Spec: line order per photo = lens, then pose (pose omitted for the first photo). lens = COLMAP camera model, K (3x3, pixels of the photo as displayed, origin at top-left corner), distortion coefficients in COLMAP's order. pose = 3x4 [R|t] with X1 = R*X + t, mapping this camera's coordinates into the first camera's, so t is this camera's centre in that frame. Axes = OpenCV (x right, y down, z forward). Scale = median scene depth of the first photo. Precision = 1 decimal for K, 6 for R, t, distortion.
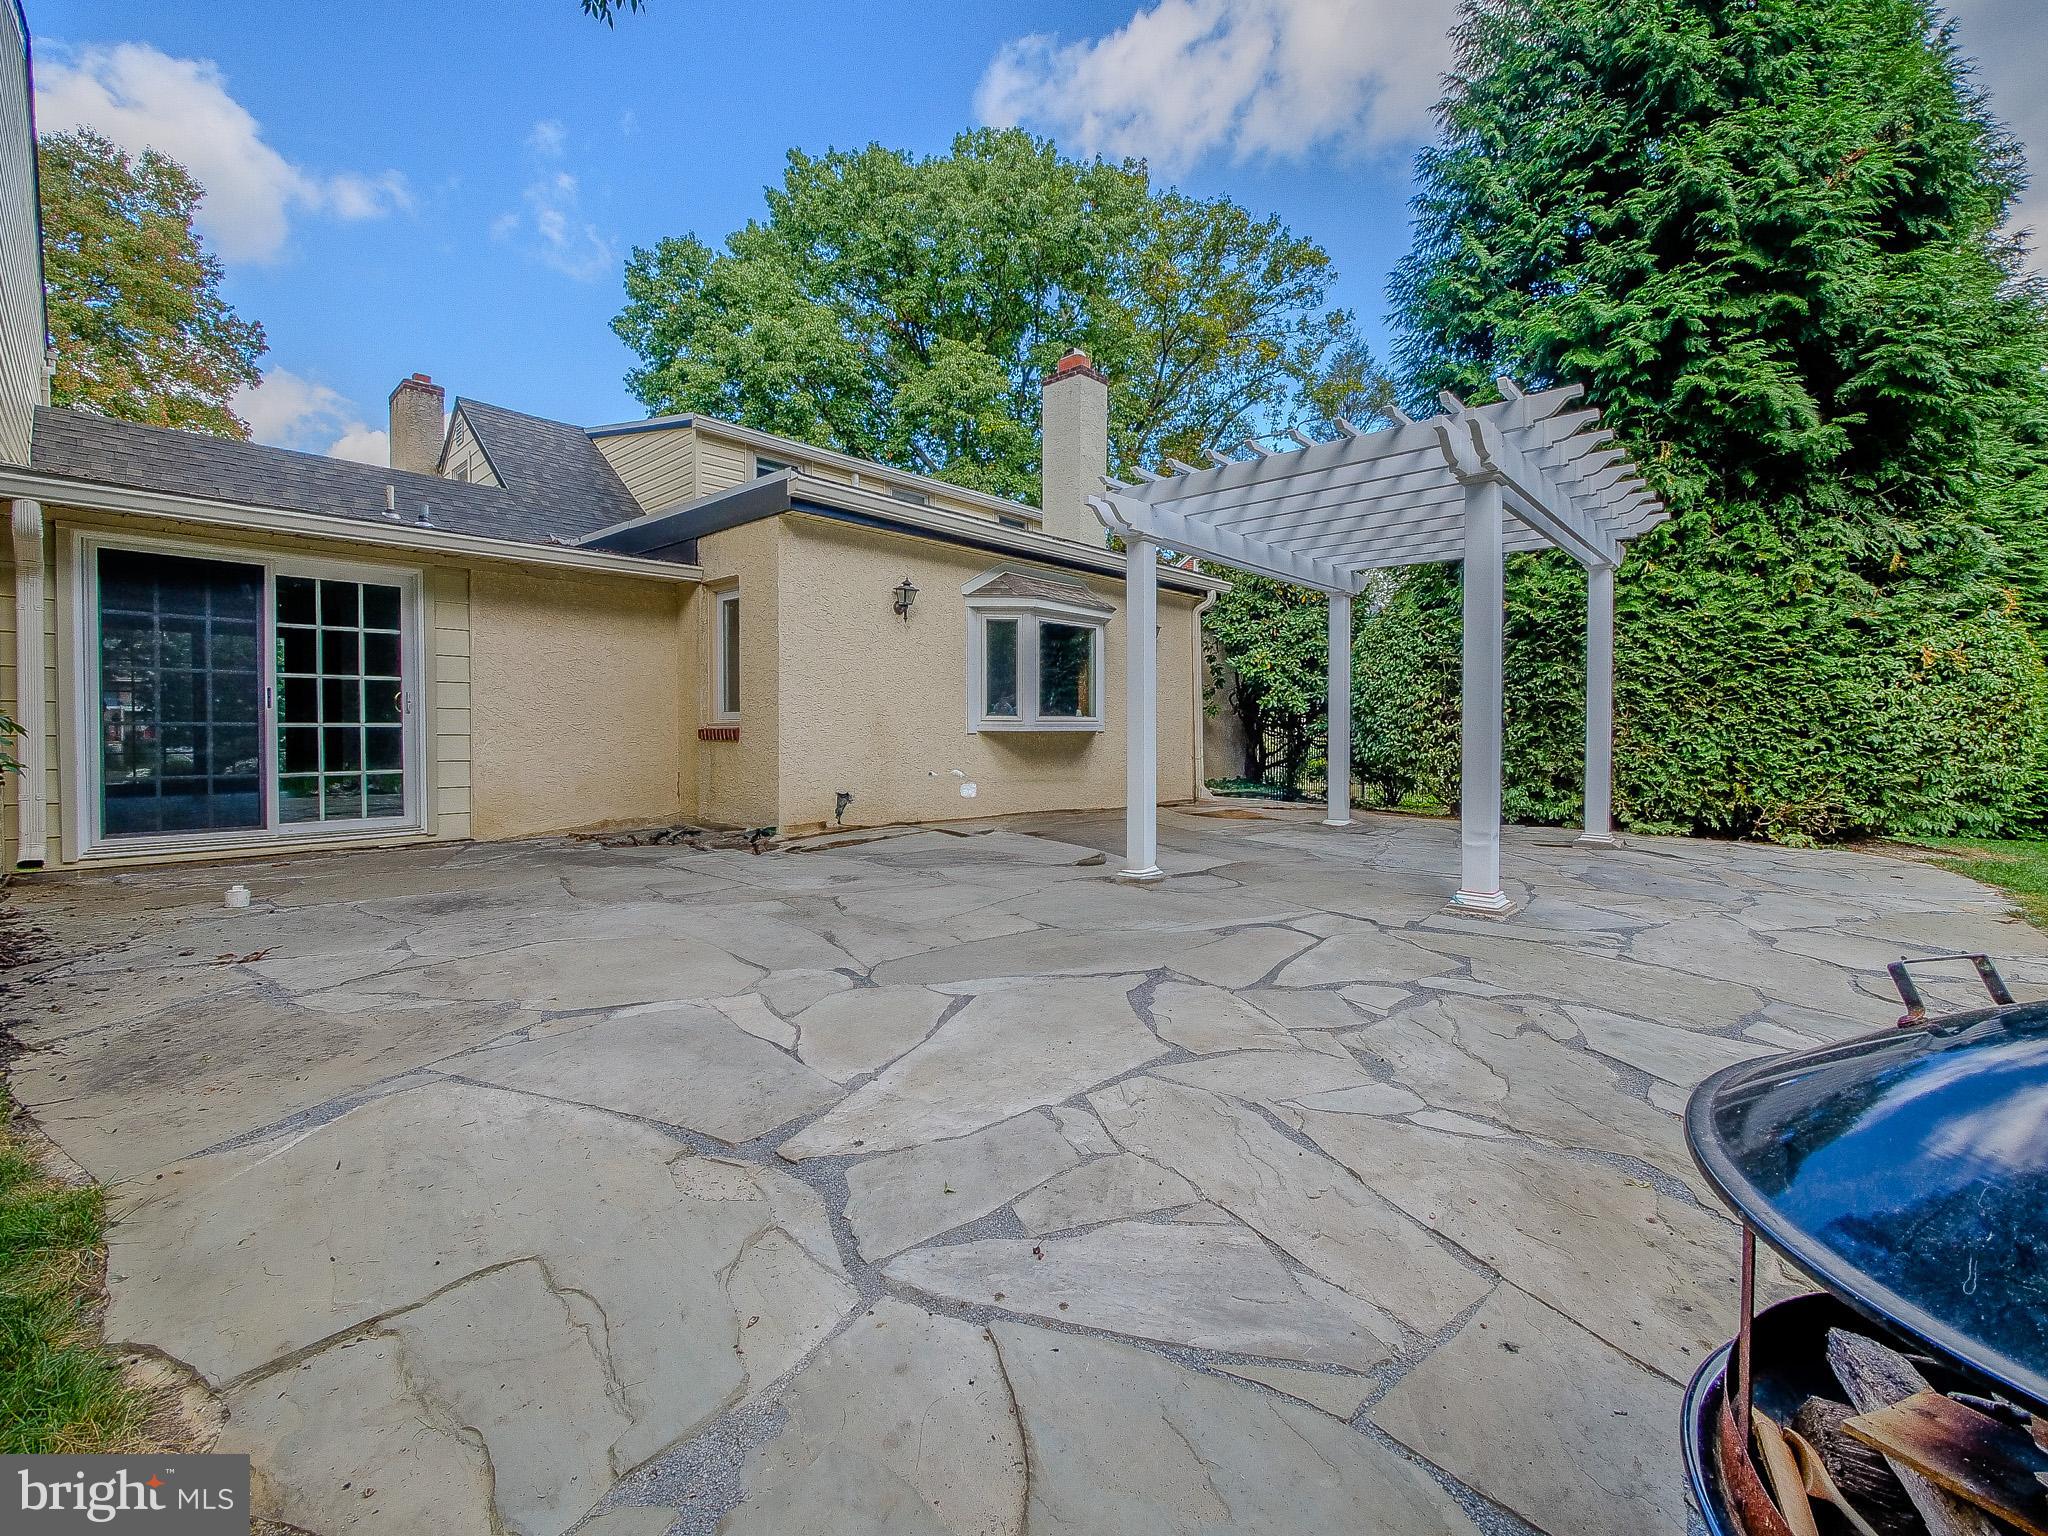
lens RADIAL K [[876.0, 0, 1035.6], [0, 876.0, 745.8], [0, 0, 1]] dist [-0.002673, -0.000136]
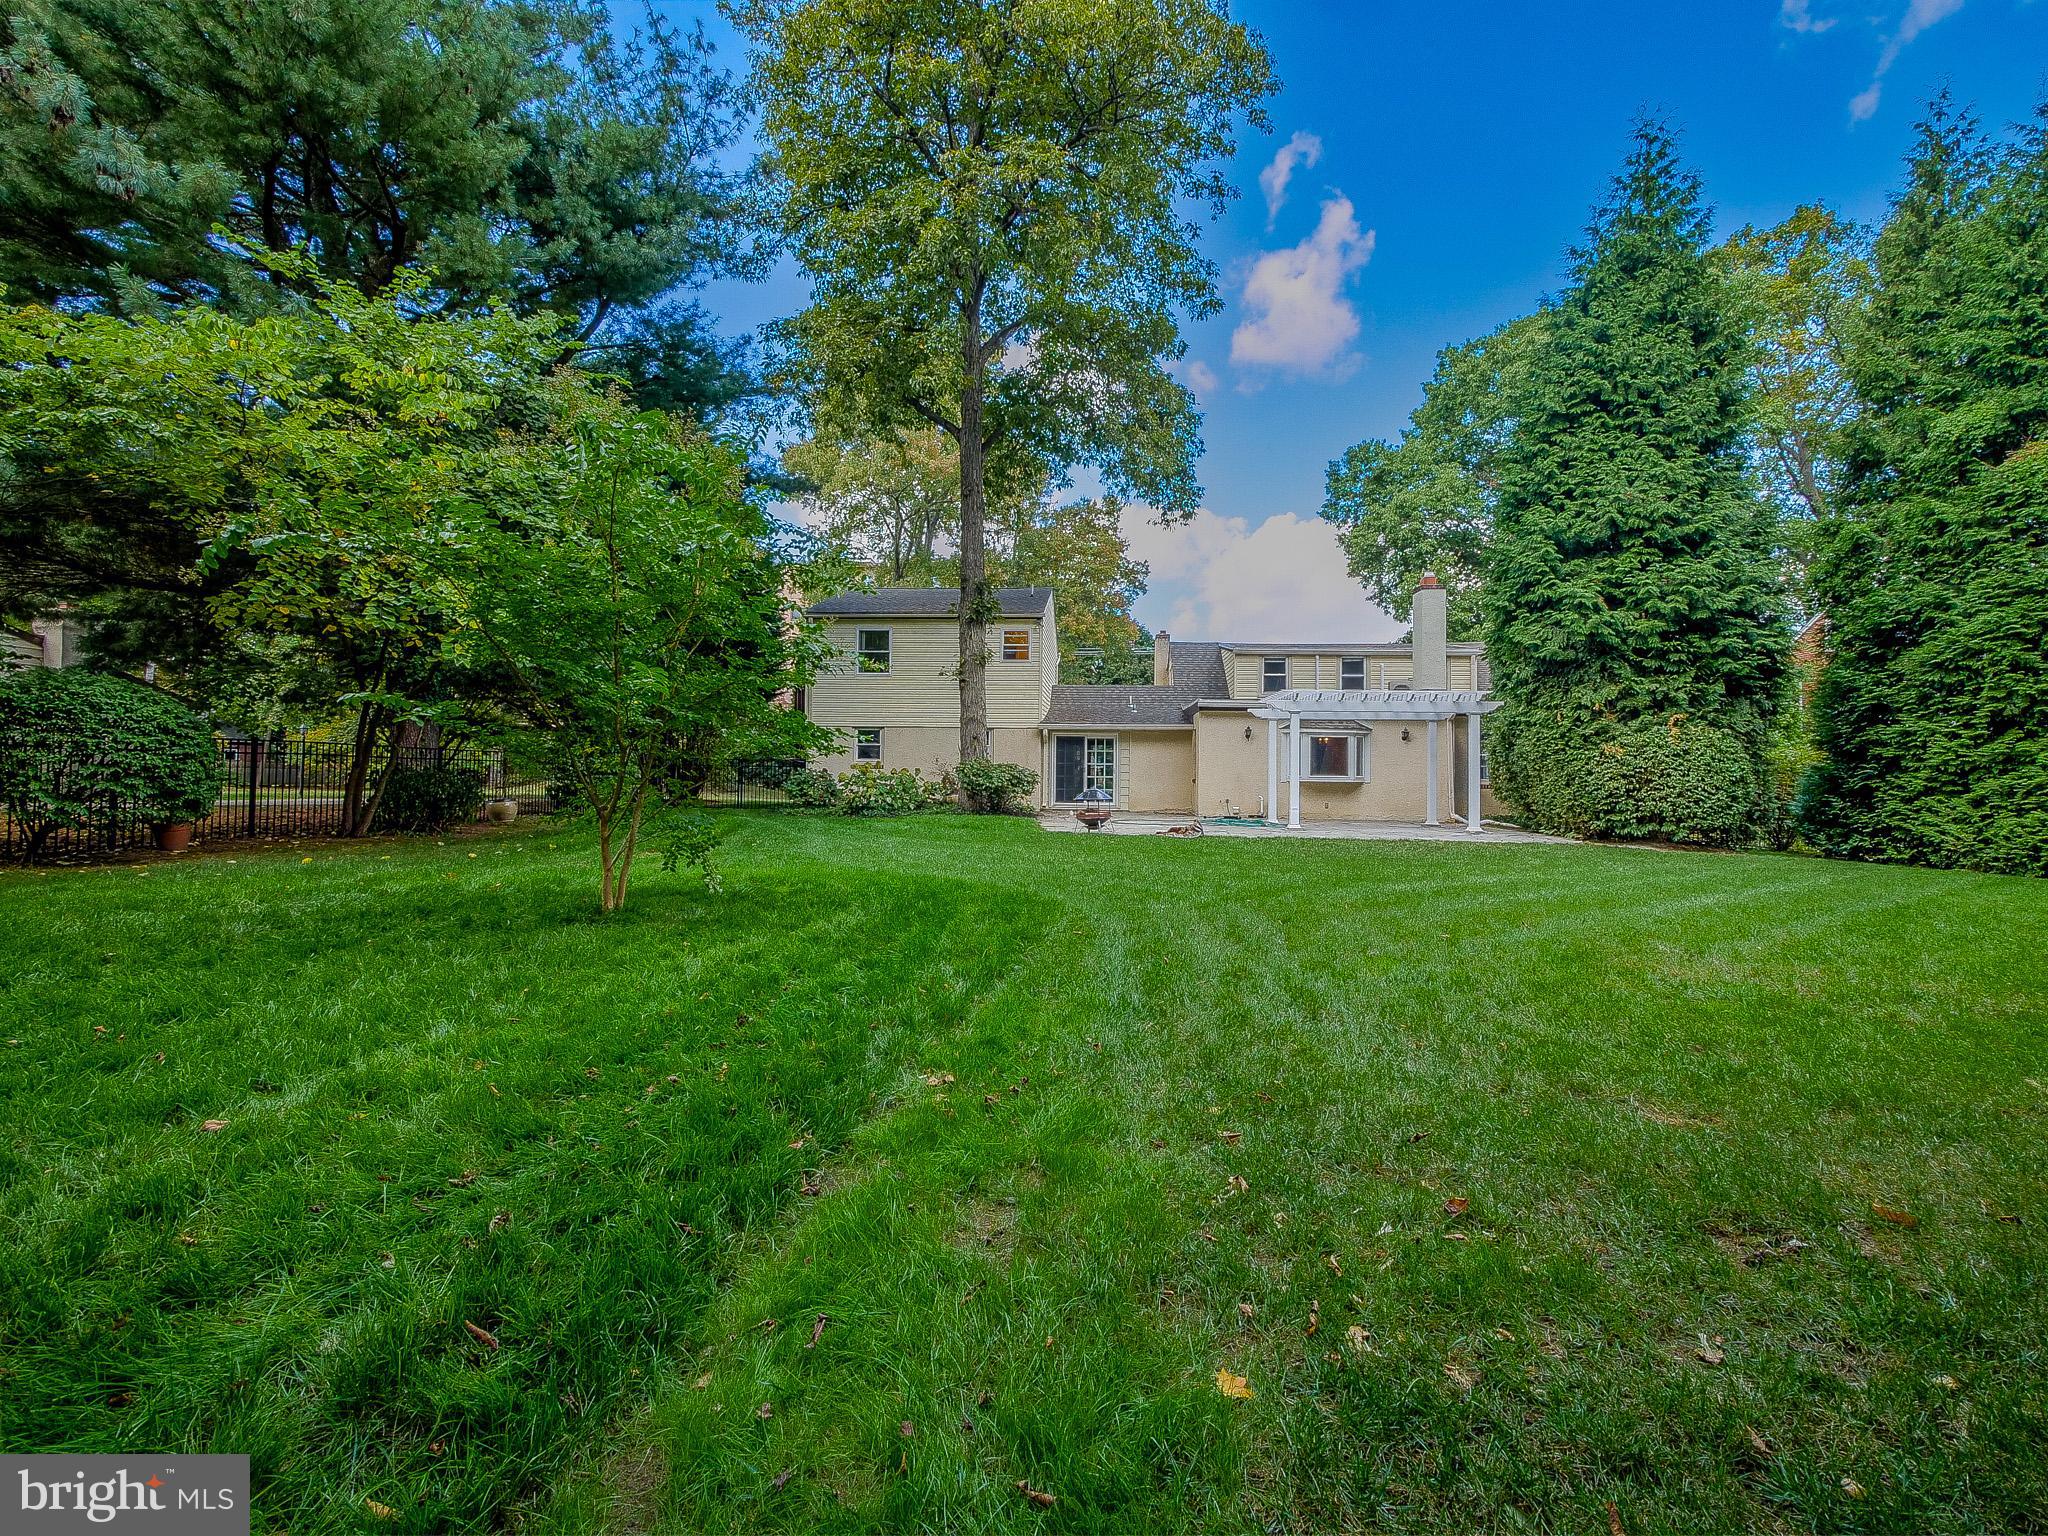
lens RADIAL K [[902.5, 0, 1024.0], [0, 902.5, 768.0], [0, 0, 1]] dist [0.000625, 0.000047]
pose [[0.620573, -0.000235, -0.784148, 1.692728], [-0.029865, 0.999267, -0.023935, 0.033247], [0.783579, 0.038272, 0.620112, -1.373388]]
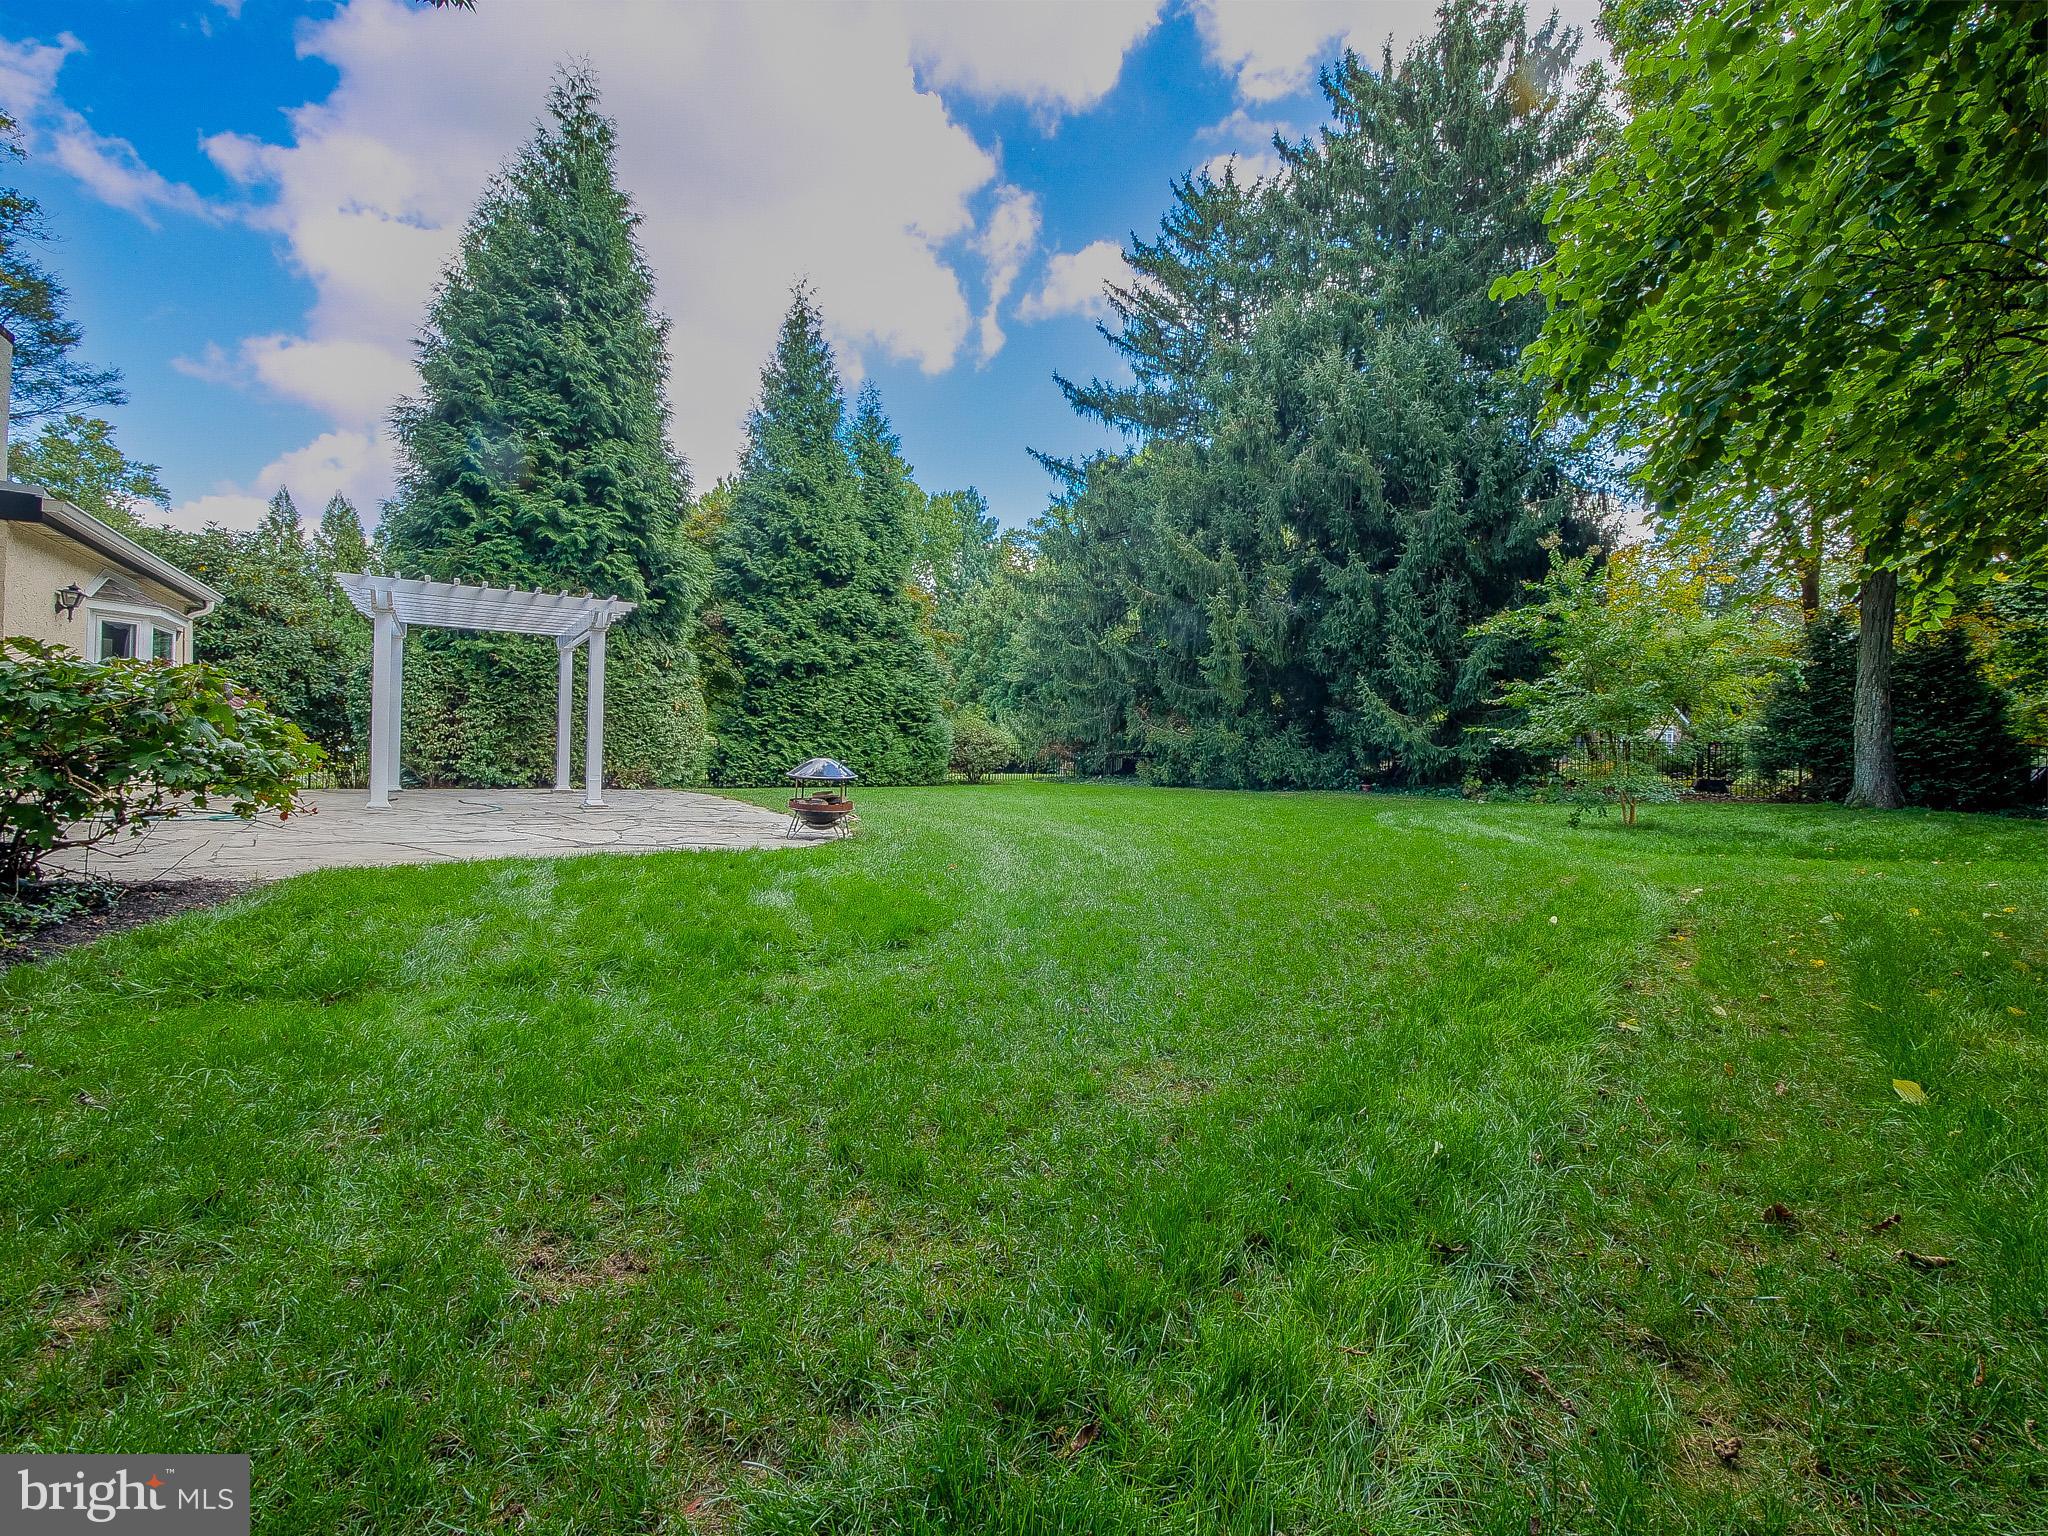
lens RADIAL K [[876.0, 0, 1035.6], [0, 876.0, 745.8], [0, 0, 1]] dist [-0.002673, -0.000136]
pose [[0.244273, 0.008007, 0.969673, -0.935485], [-0.005865, 0.999960, -0.006779, 0.016323], [-0.969689, -0.004031, 0.244311, -0.465783]]
